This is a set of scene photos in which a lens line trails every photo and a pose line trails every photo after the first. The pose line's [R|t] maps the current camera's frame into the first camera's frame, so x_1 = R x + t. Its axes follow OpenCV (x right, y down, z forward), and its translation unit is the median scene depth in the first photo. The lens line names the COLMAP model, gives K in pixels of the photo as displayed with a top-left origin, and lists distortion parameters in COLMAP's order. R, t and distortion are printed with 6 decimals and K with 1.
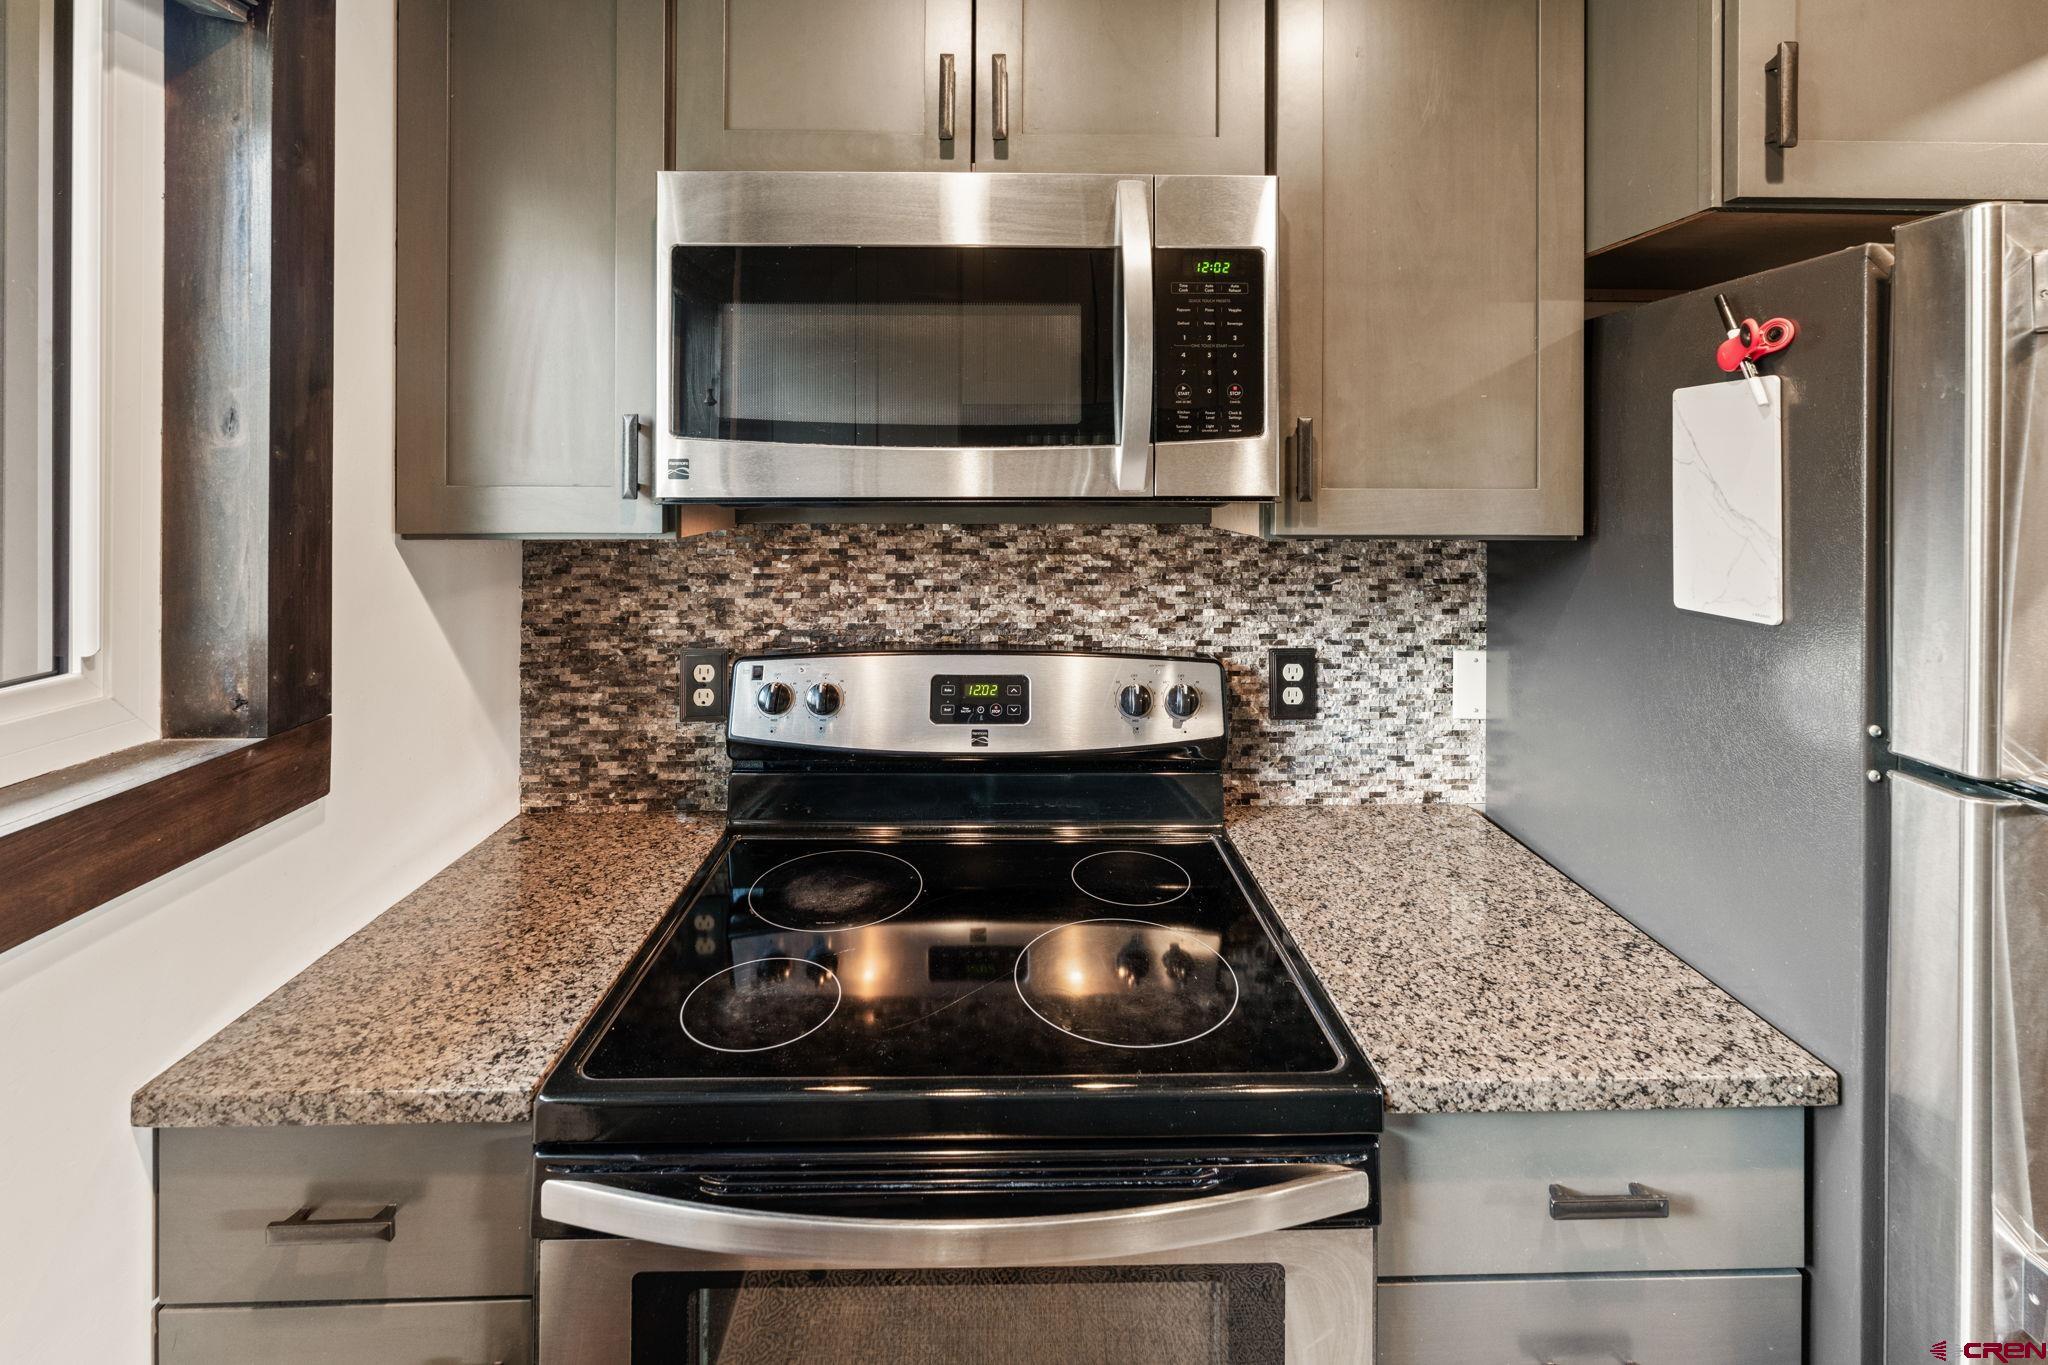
lens RADIAL K [[892.9, 0, 1018.8], [0, 892.9, 470.8], [0, 0, 1]] dist [0.001093, 0.000008]
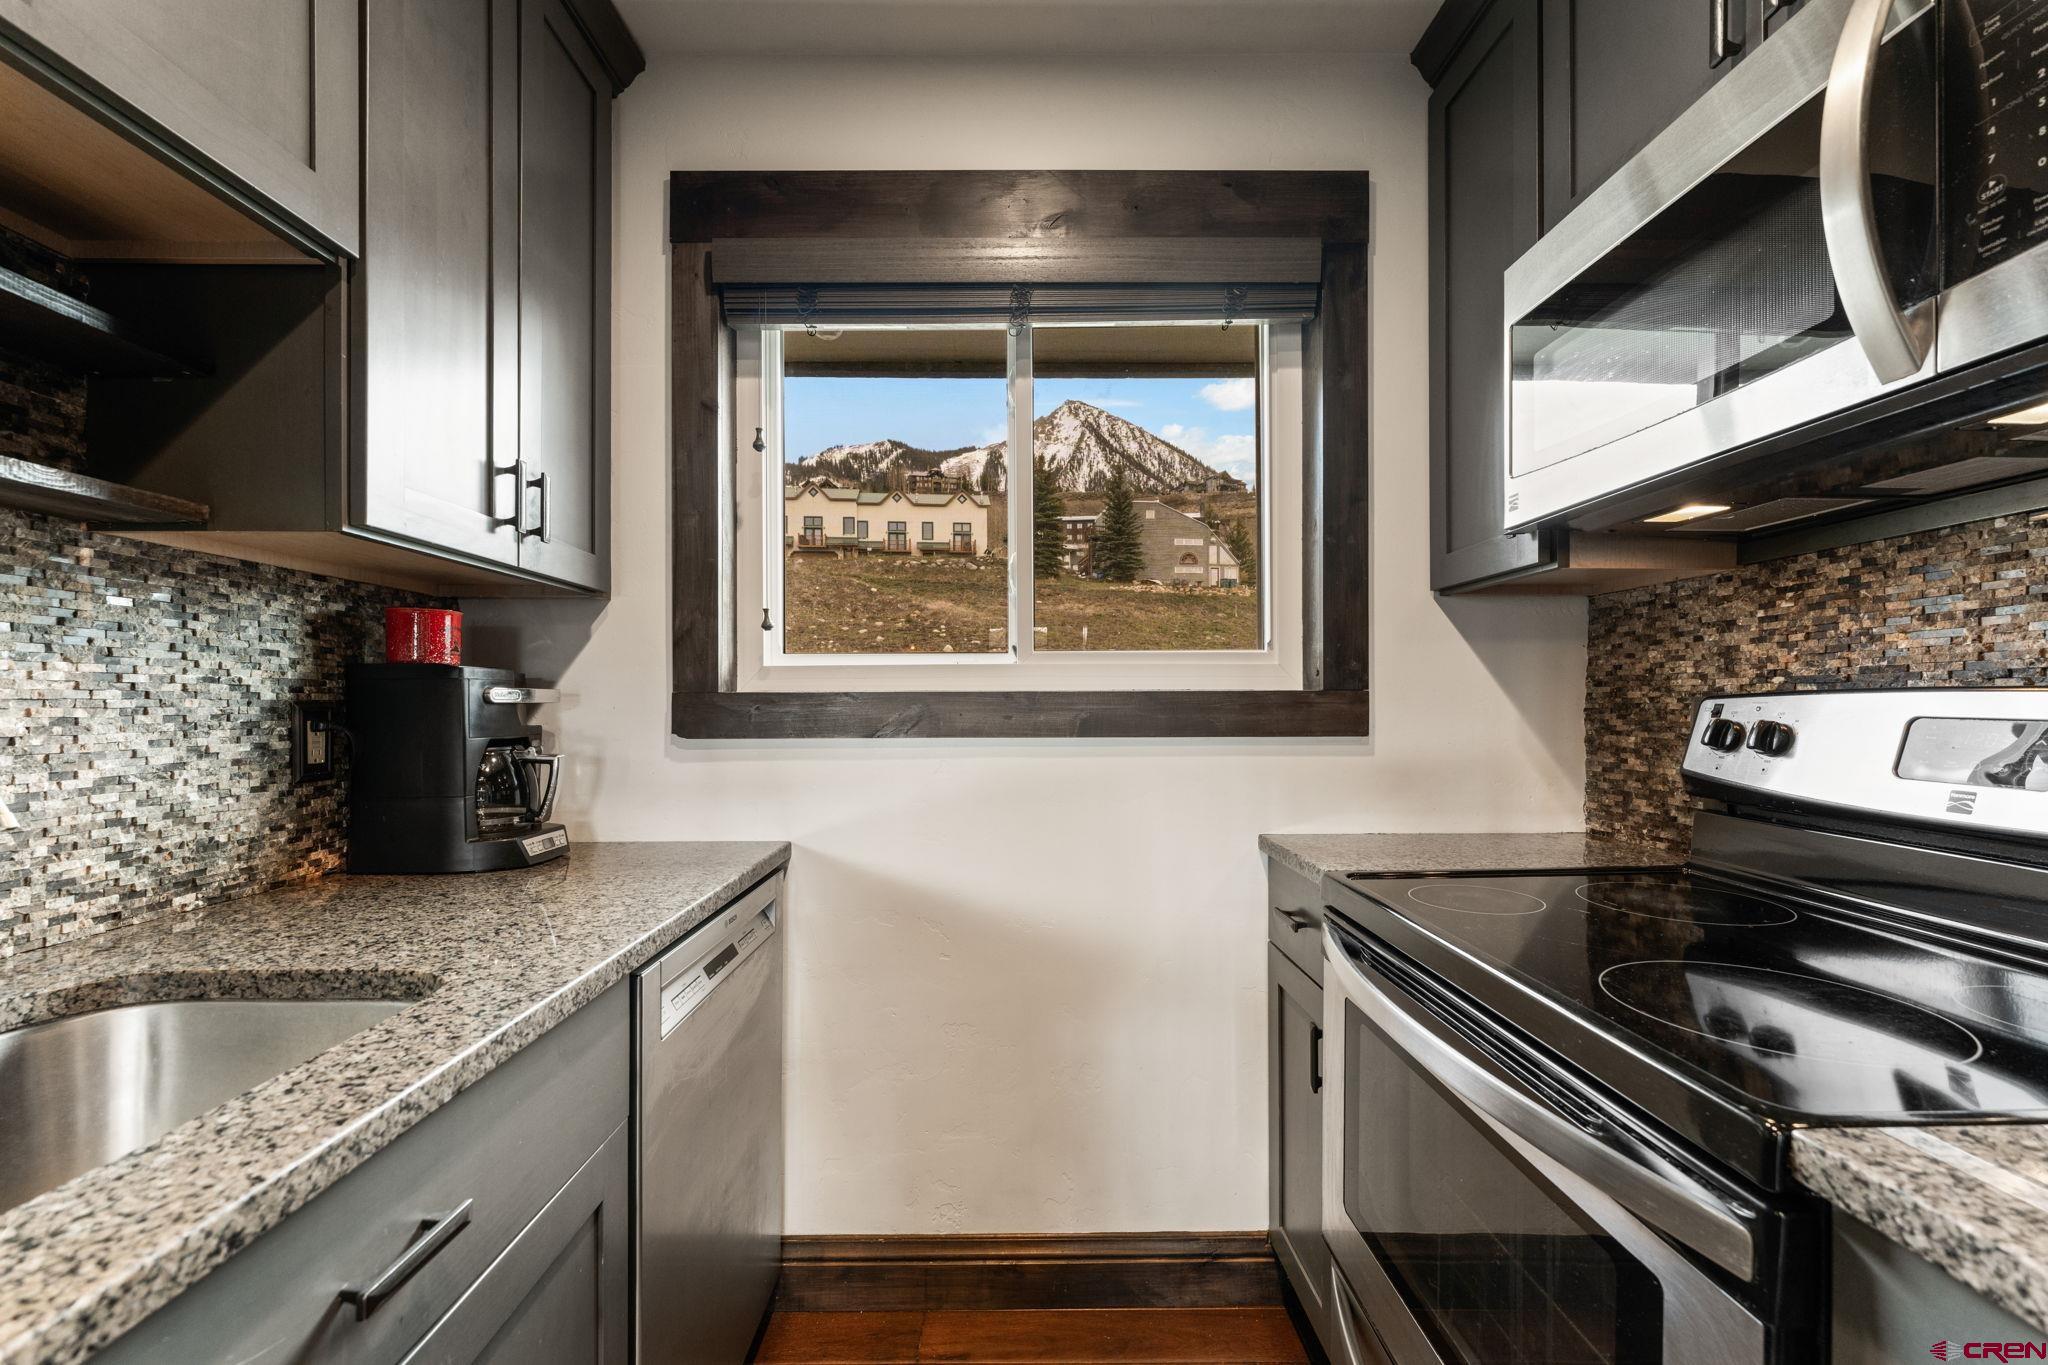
lens RADIAL K [[829.2, 0, 1014.7], [0, 829.2, 700.0], [0, 0, 1]] dist [-0.002959, -0.000795]
pose [[-0.019784, -0.002171, -0.999802, 0.581526], [0.000148, 0.999998, -0.002175, 0.204064], [0.999804, -0.000191, -0.019784, 0.242888]]
